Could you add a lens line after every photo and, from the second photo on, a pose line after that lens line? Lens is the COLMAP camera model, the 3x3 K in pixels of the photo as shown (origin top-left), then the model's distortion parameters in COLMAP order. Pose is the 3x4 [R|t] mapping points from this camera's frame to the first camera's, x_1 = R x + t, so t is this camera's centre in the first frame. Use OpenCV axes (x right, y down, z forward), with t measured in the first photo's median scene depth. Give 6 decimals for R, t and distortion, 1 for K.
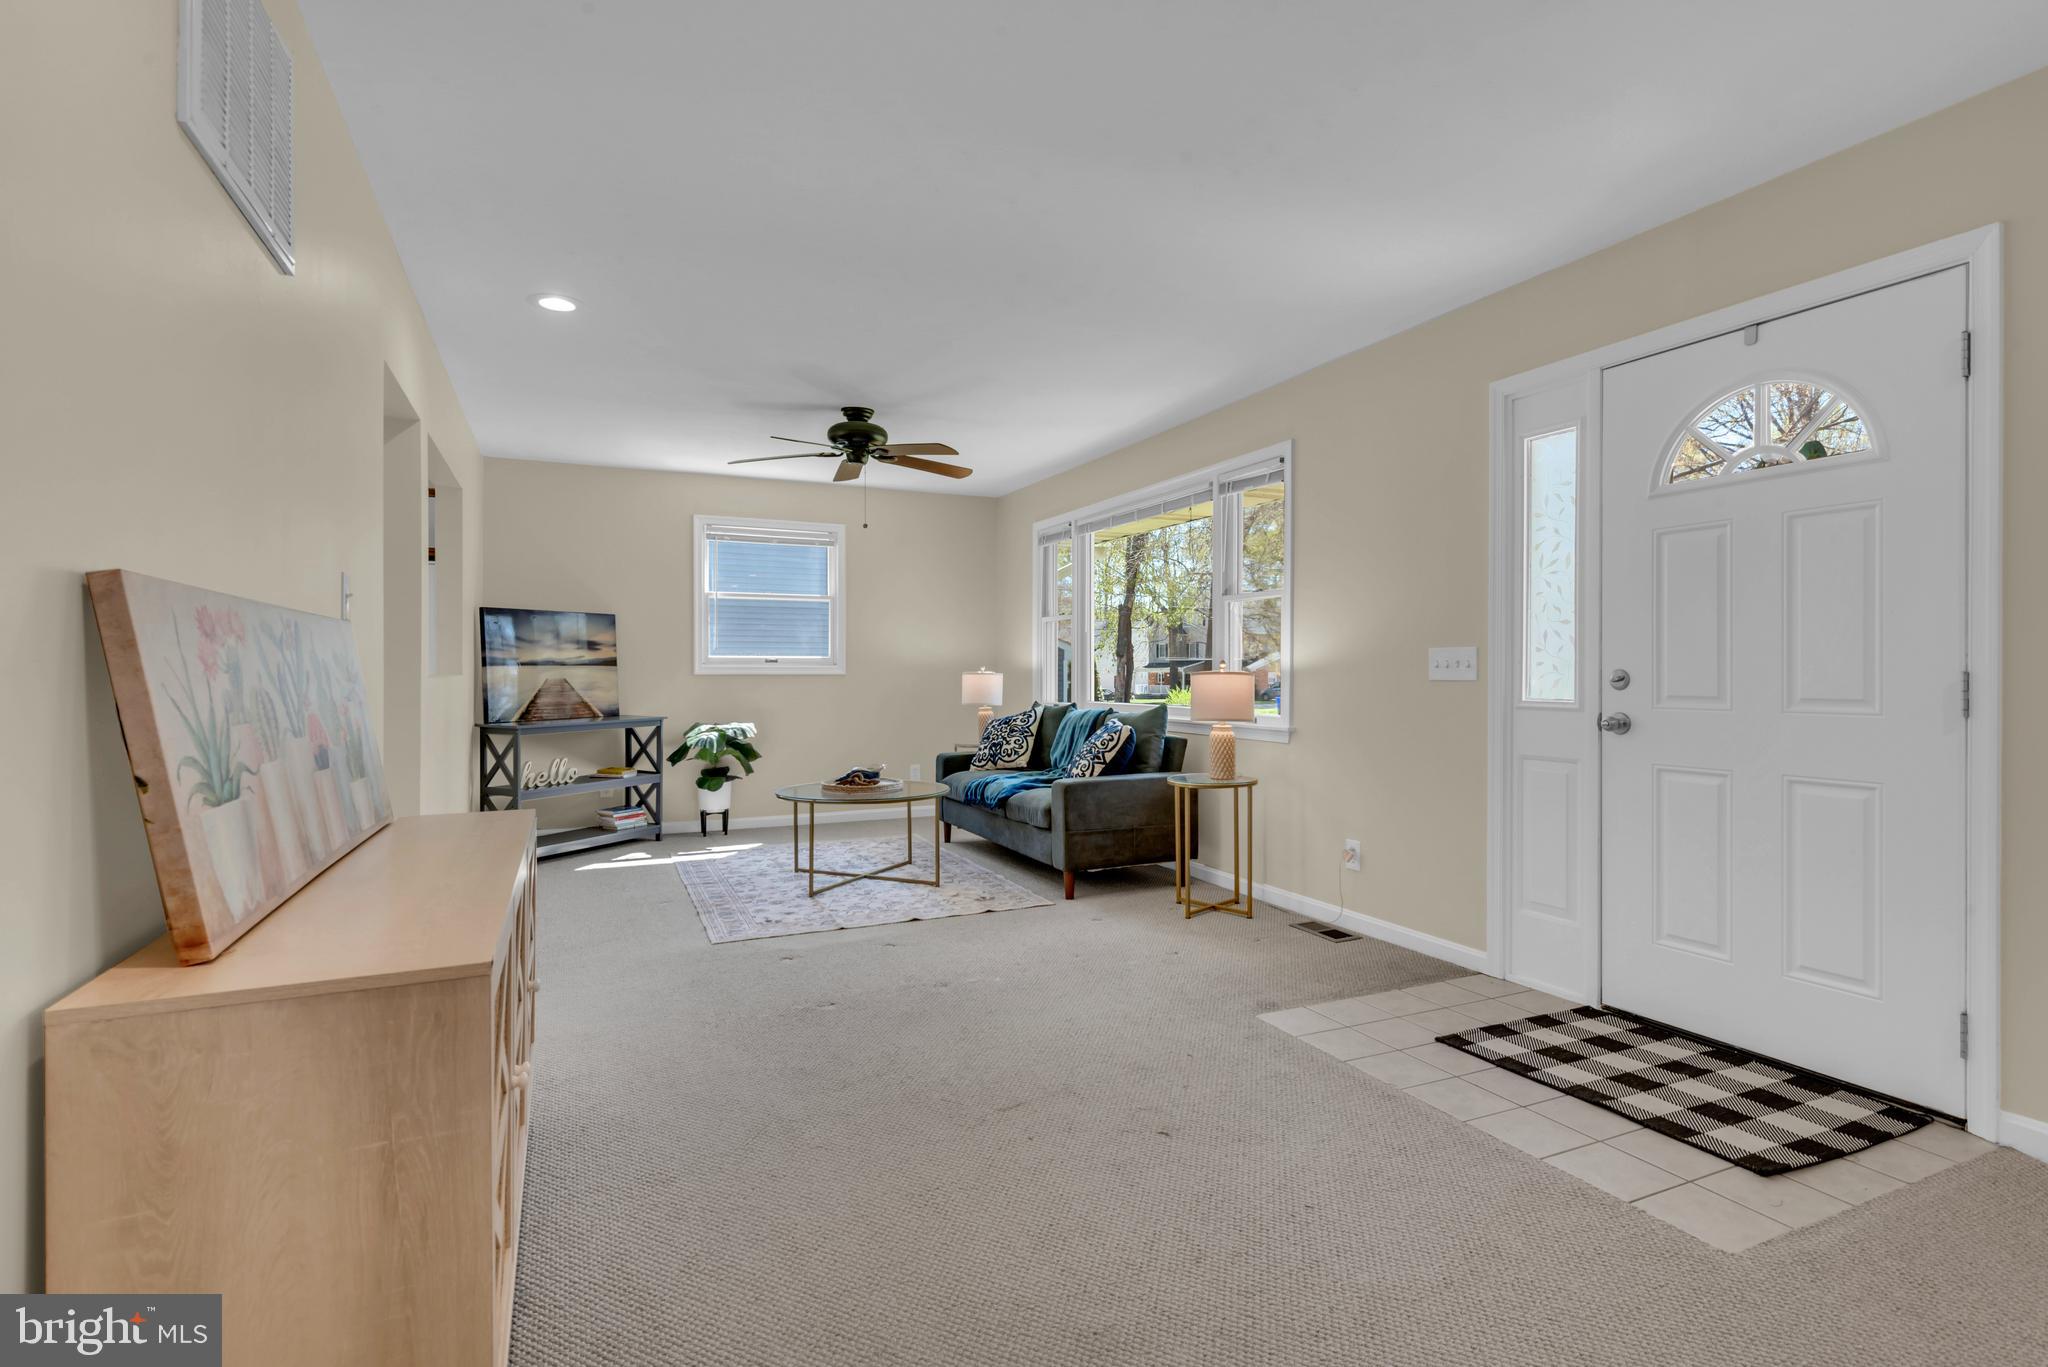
lens RADIAL K [[980.6, 0, 1019.2], [0, 980.6, 666.2], [0, 0, 1]] dist [0.040977, -0.028021]
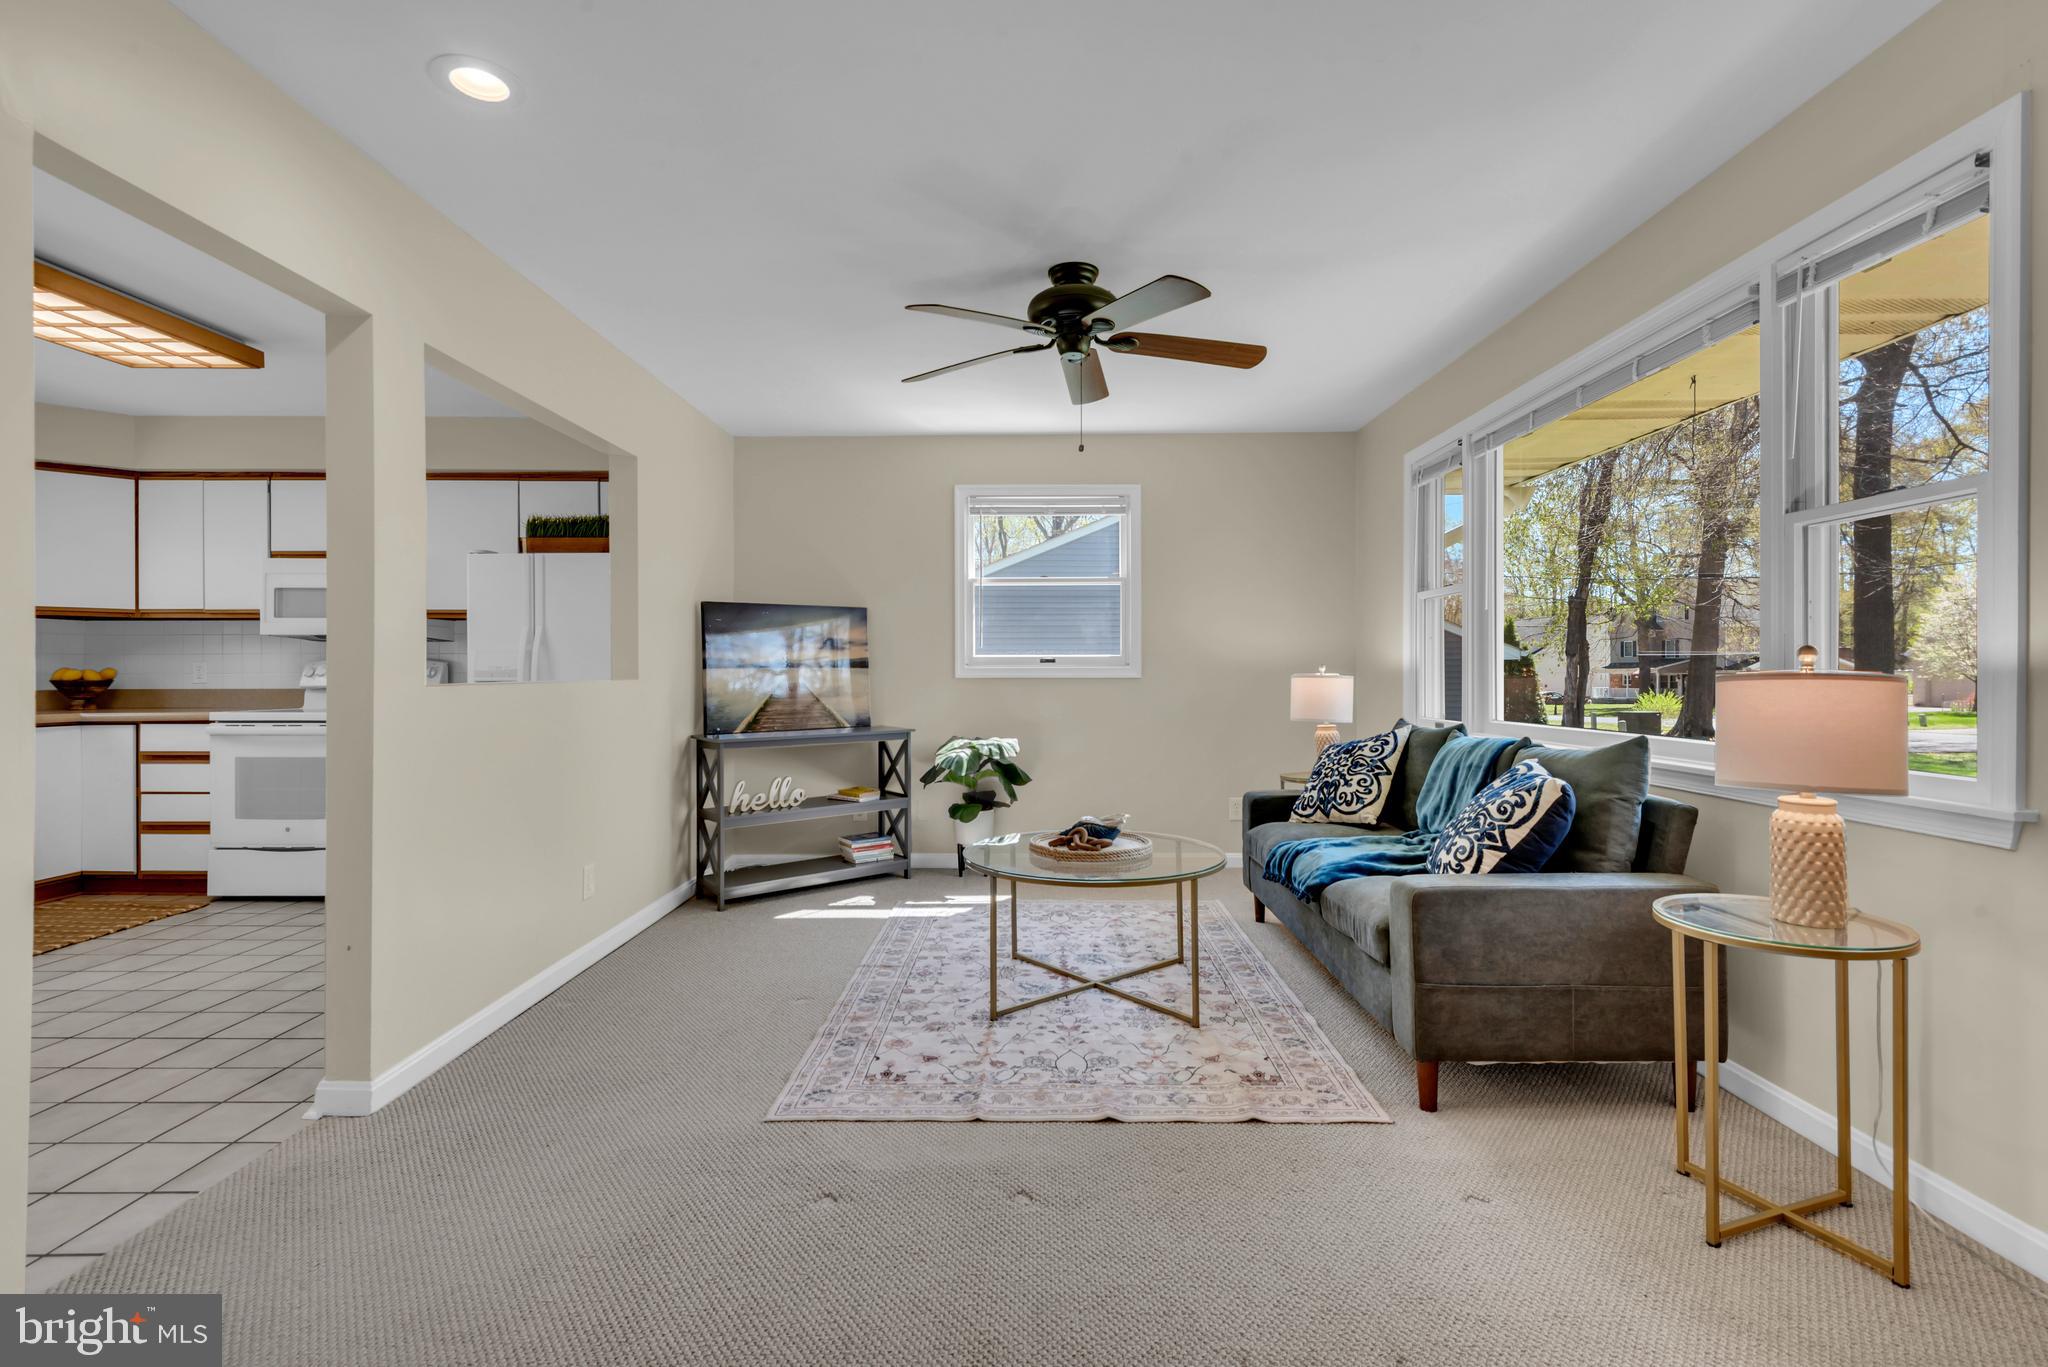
lens RADIAL K [[920.2, 0, 1019.2], [0, 920.2, 671.6], [0, 0, 1]] dist [0.039780, -0.019661]
pose [[0.907363, -0.002908, -0.420339, 0.049212], [0.004391, 0.999987, 0.002559, 0.001830], [0.420326, -0.004168, 0.907364, 0.359197]]
